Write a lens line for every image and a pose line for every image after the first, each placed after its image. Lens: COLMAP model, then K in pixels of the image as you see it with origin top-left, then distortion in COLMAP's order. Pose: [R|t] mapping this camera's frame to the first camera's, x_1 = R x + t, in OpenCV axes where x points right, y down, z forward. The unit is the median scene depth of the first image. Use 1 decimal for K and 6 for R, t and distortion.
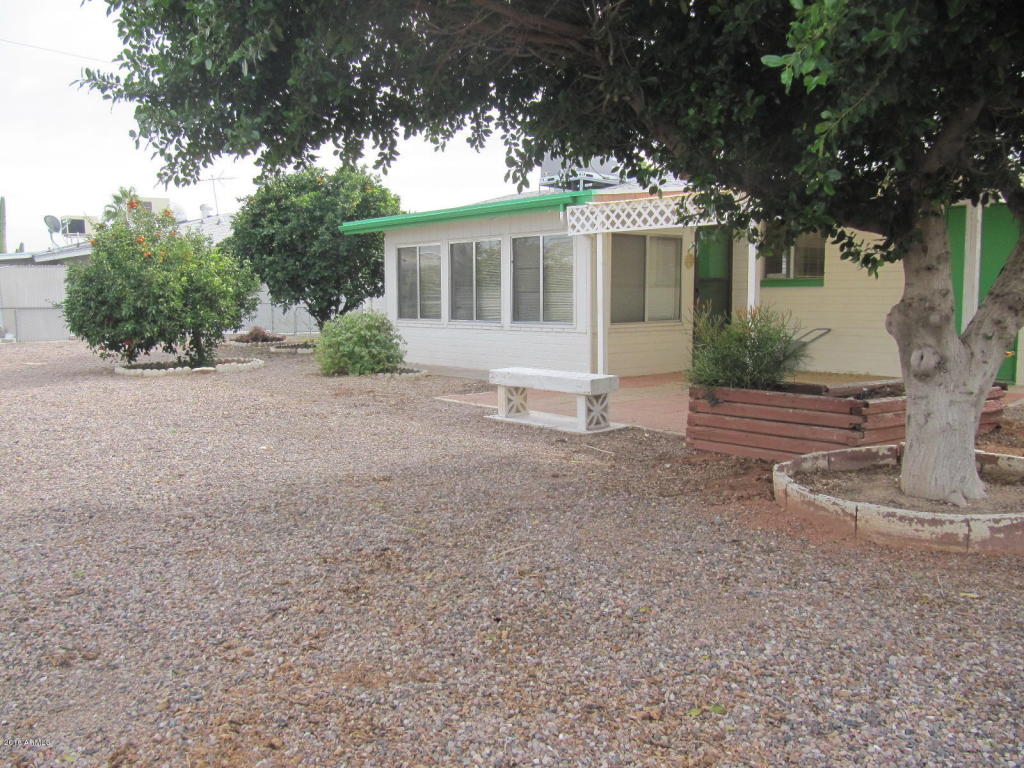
lens RADIAL K [[834.5, 0, 509.3], [0, 834.5, 388.3], [0, 0, 1]] dist [-0.051884, 0.026491]
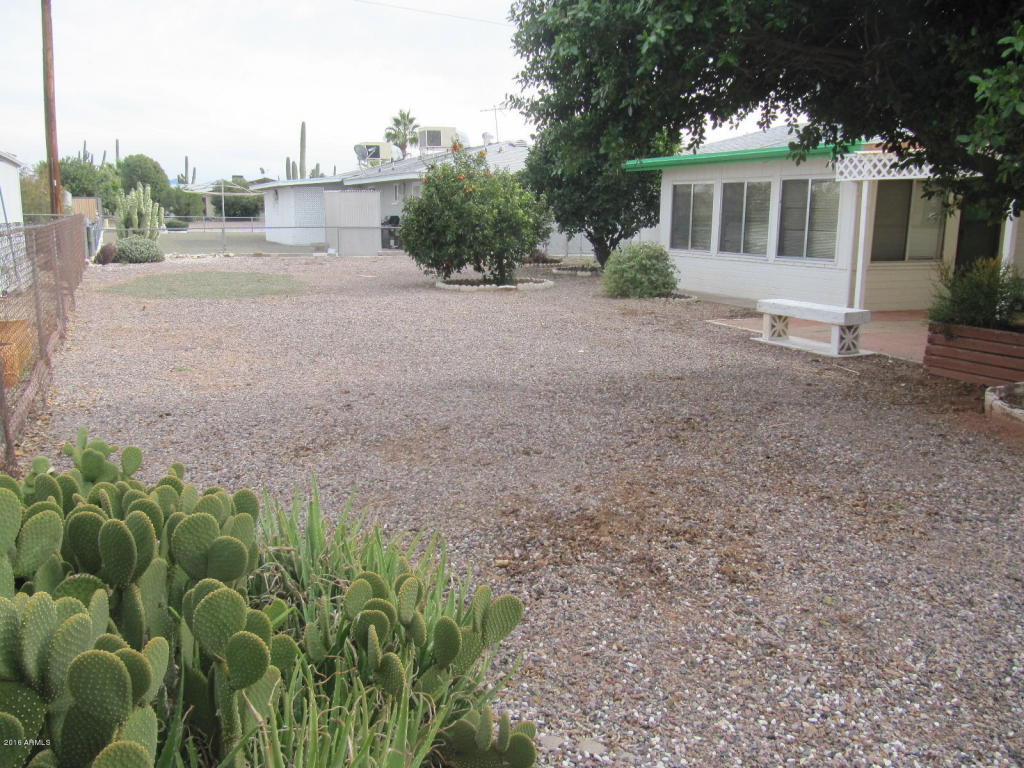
lens RADIAL K [[834.5, 0, 505.5], [0, 834.5, 380.4], [0, 0, 1]] dist [-0.051884, 0.026491]
pose [[0.954964, 0.072559, -0.287715, -0.018355], [-0.047523, 0.994524, 0.093075, -0.000914], [0.292893, -0.075210, 0.953183, -0.266459]]
